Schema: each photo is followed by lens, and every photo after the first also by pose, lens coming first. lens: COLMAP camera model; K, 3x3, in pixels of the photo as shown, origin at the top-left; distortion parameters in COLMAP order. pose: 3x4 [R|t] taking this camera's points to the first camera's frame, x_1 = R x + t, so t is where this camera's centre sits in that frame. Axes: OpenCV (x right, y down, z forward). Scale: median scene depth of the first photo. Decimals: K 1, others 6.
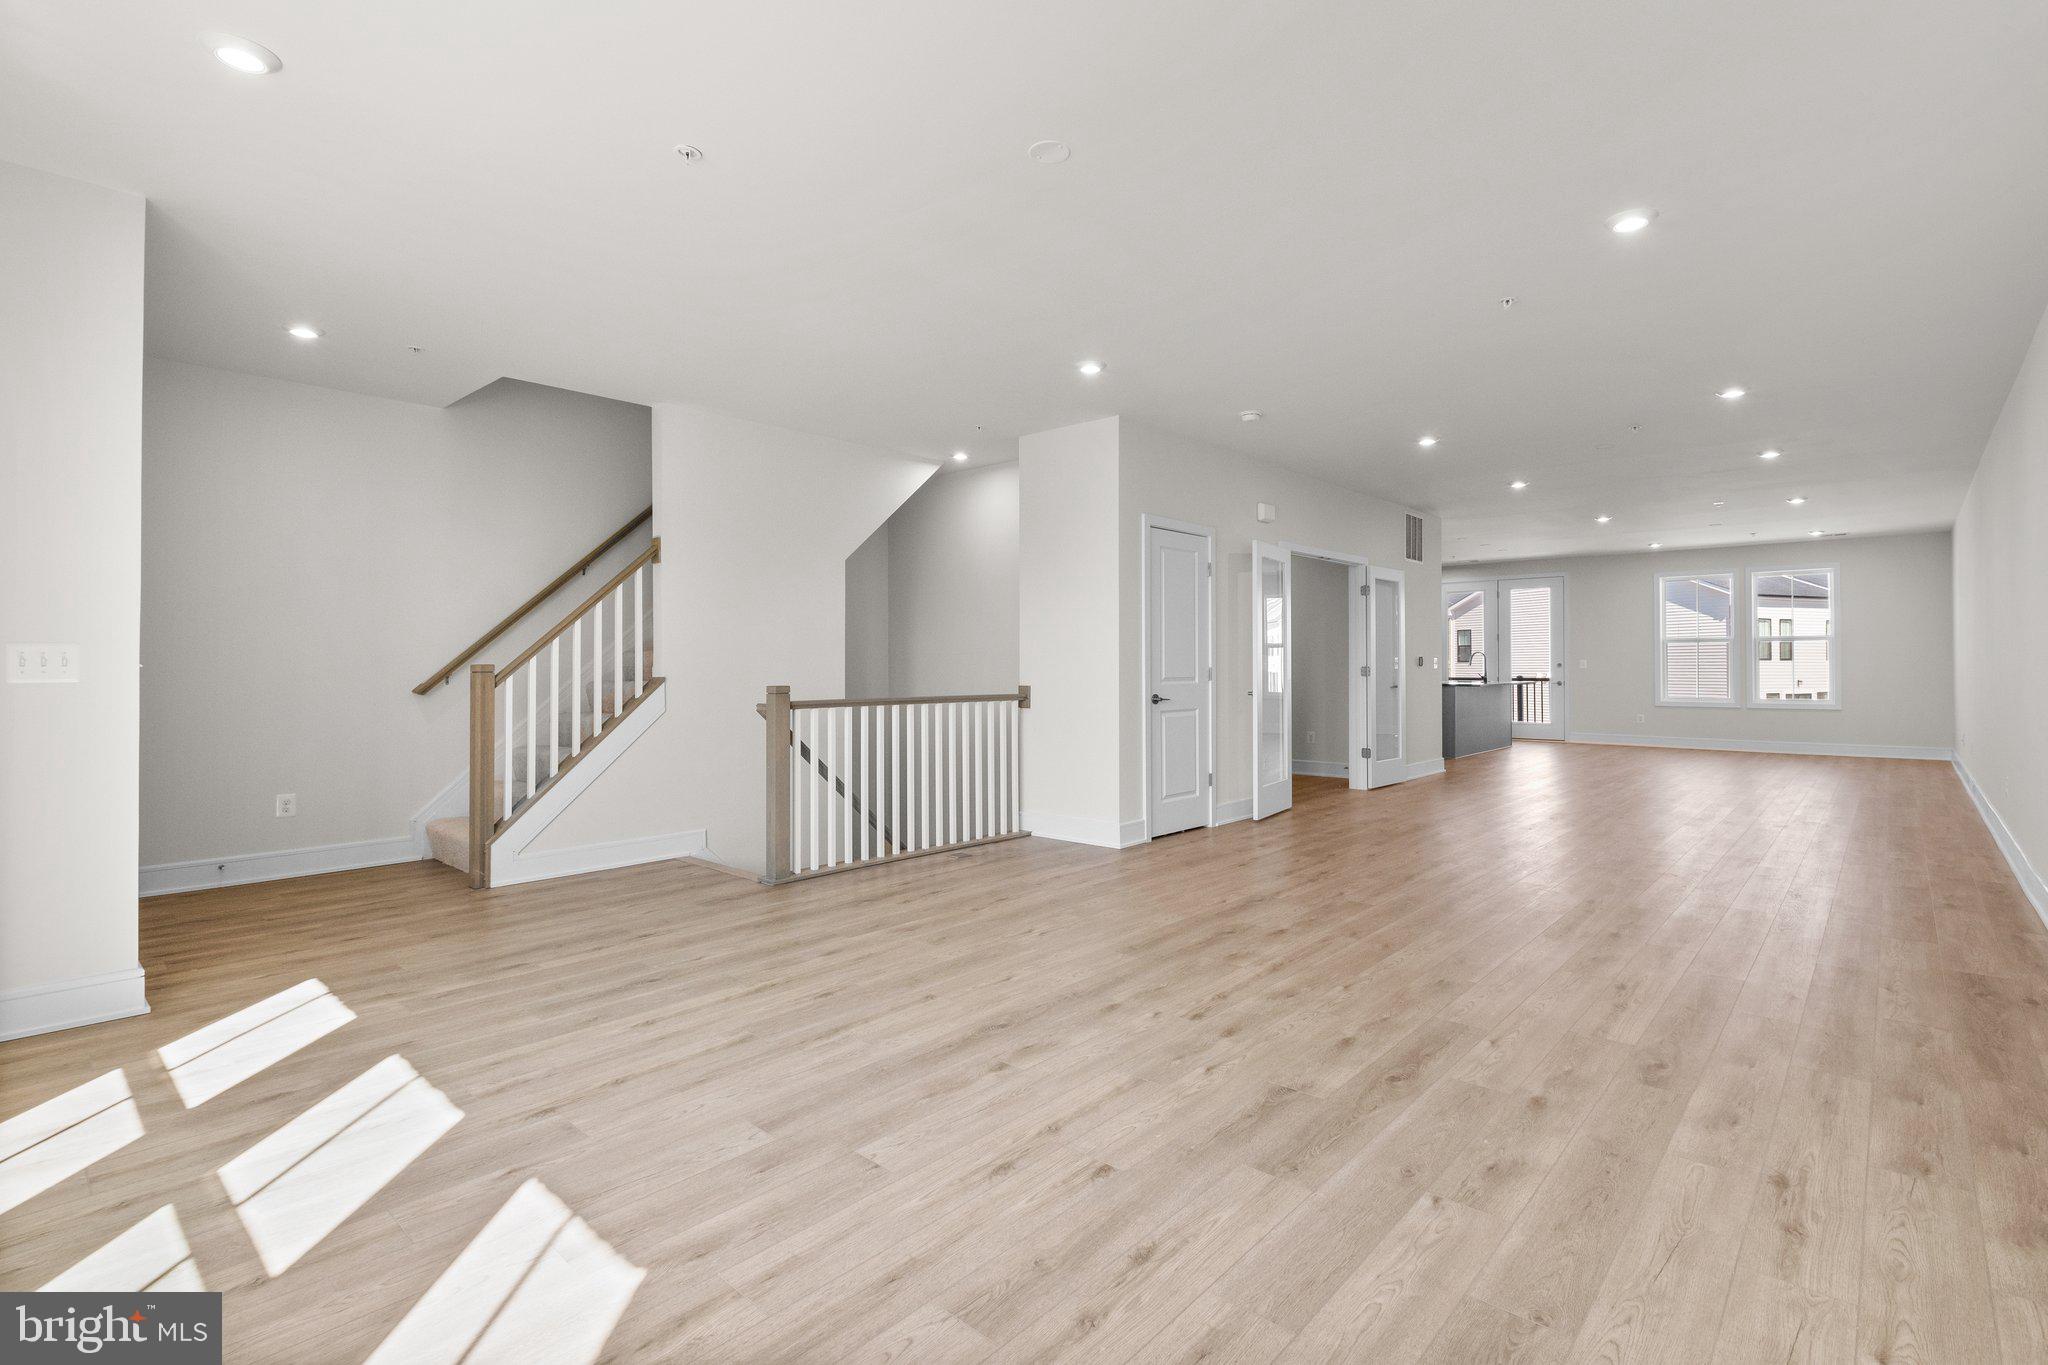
lens RADIAL K [[939.7, 0, 1043.8], [0, 939.7, 664.9], [0, 0, 1]] dist [0.002430, -0.003649]
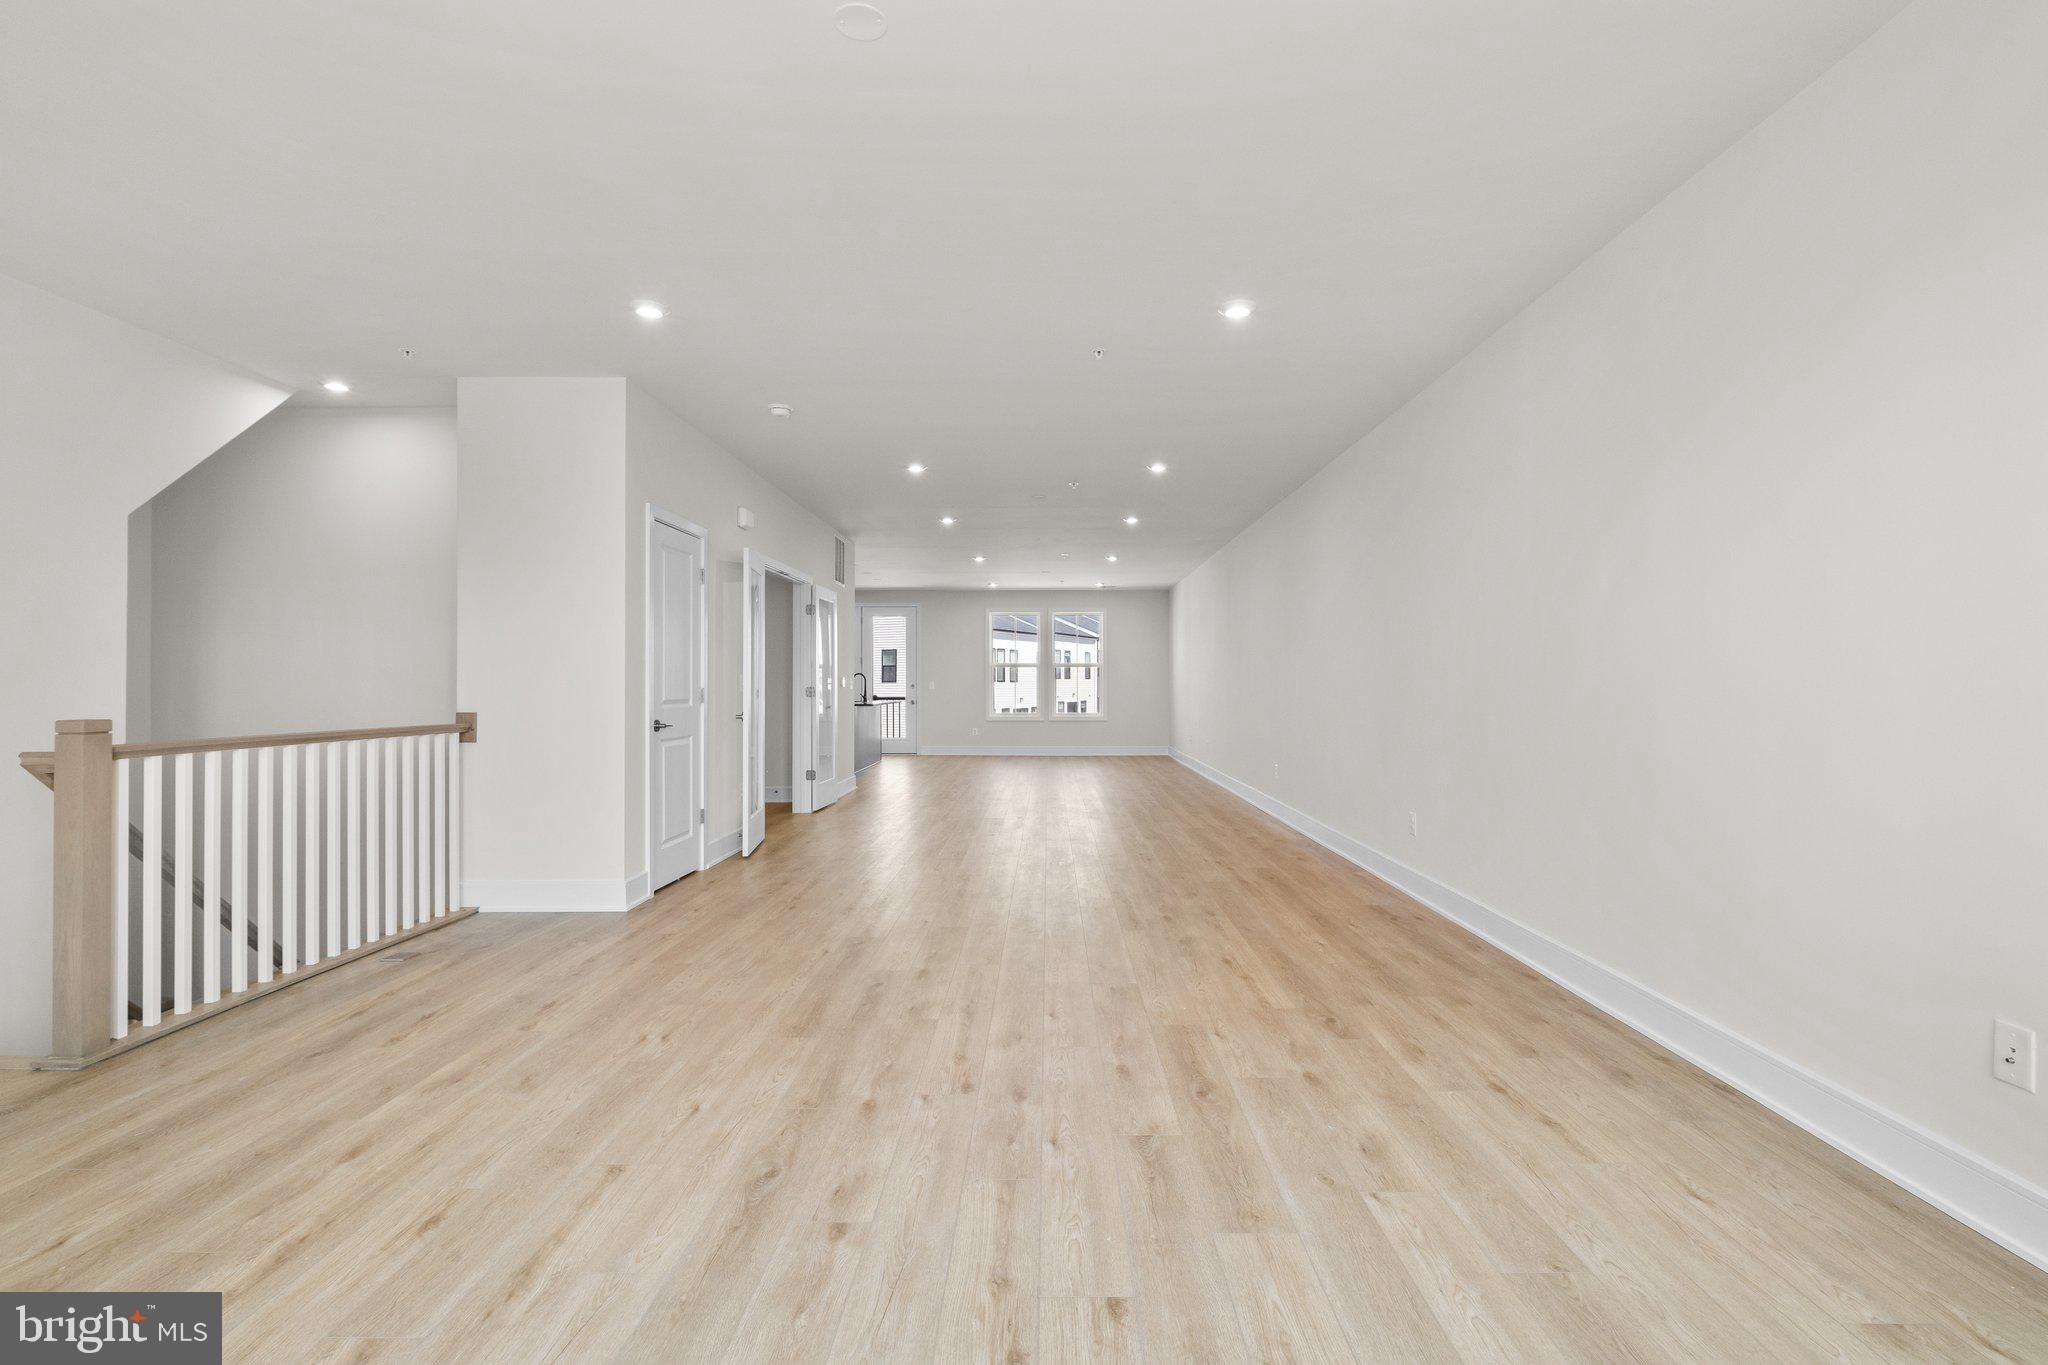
lens RADIAL K [[939.7, 0, 1027.3], [0, 939.7, 684.6], [0, 0, 1]] dist [0.002430, -0.003649]
pose [[0.752335, 0.002726, 0.658775, -0.188186], [-0.002553, 0.999996, -0.001223, -0.000166], [-0.658776, -0.000762, 0.752339, 0.154483]]
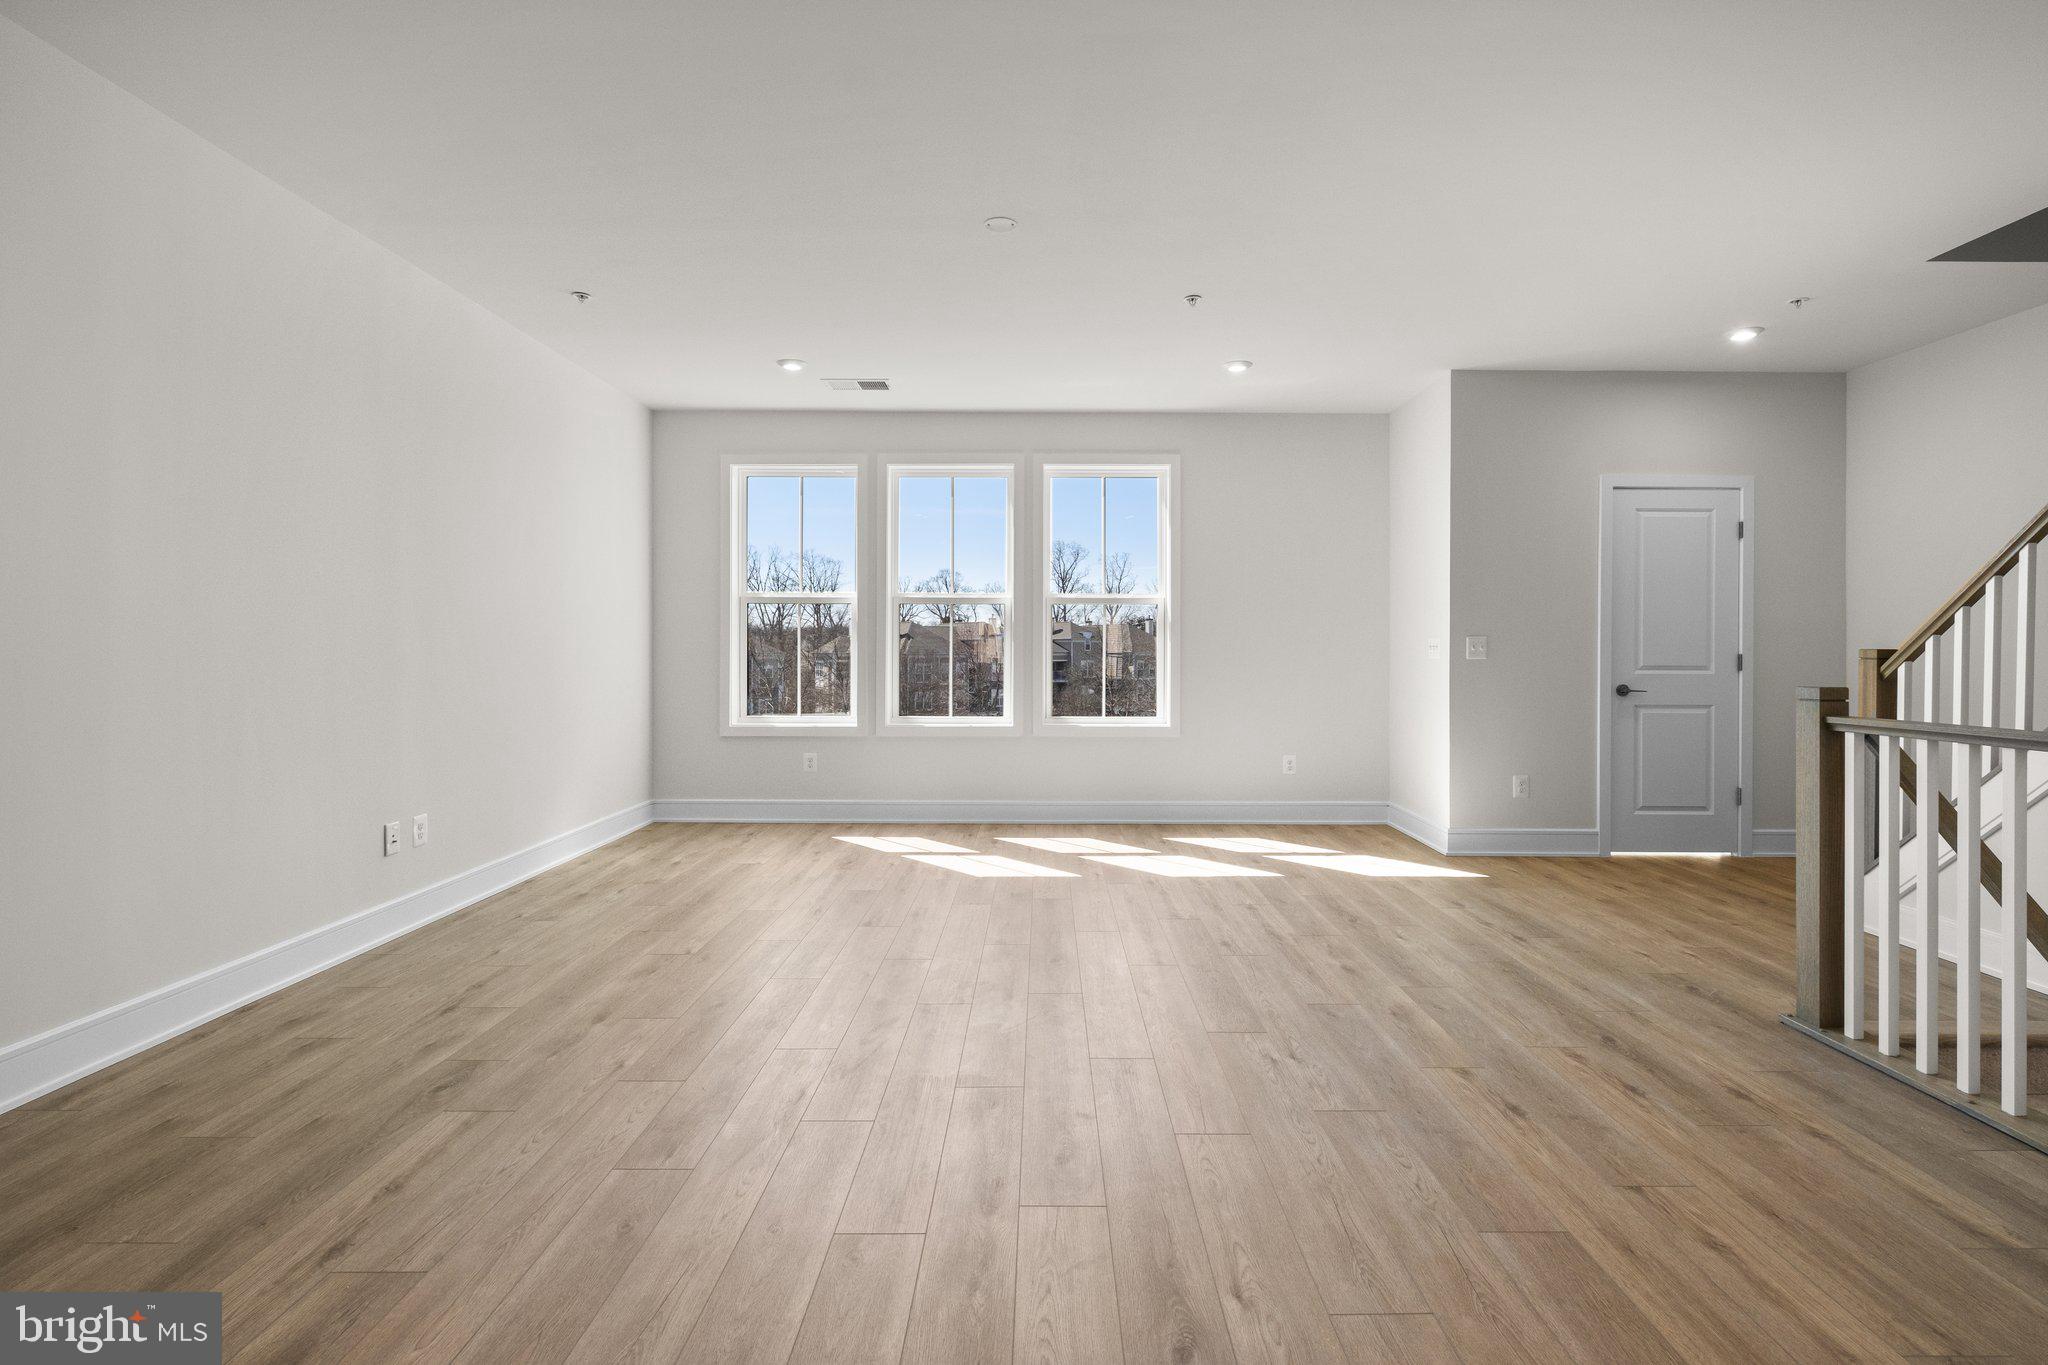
lens RADIAL K [[939.7, 0, 1059.4], [0, 939.7, 652.9], [0, 0, 1]] dist [0.002430, -0.003649]
pose [[-0.725437, 0.004277, -0.688276, 0.372097], [0.000793, 0.999985, 0.005377, -0.001591], [0.688289, 0.003355, -0.725429, 0.914145]]
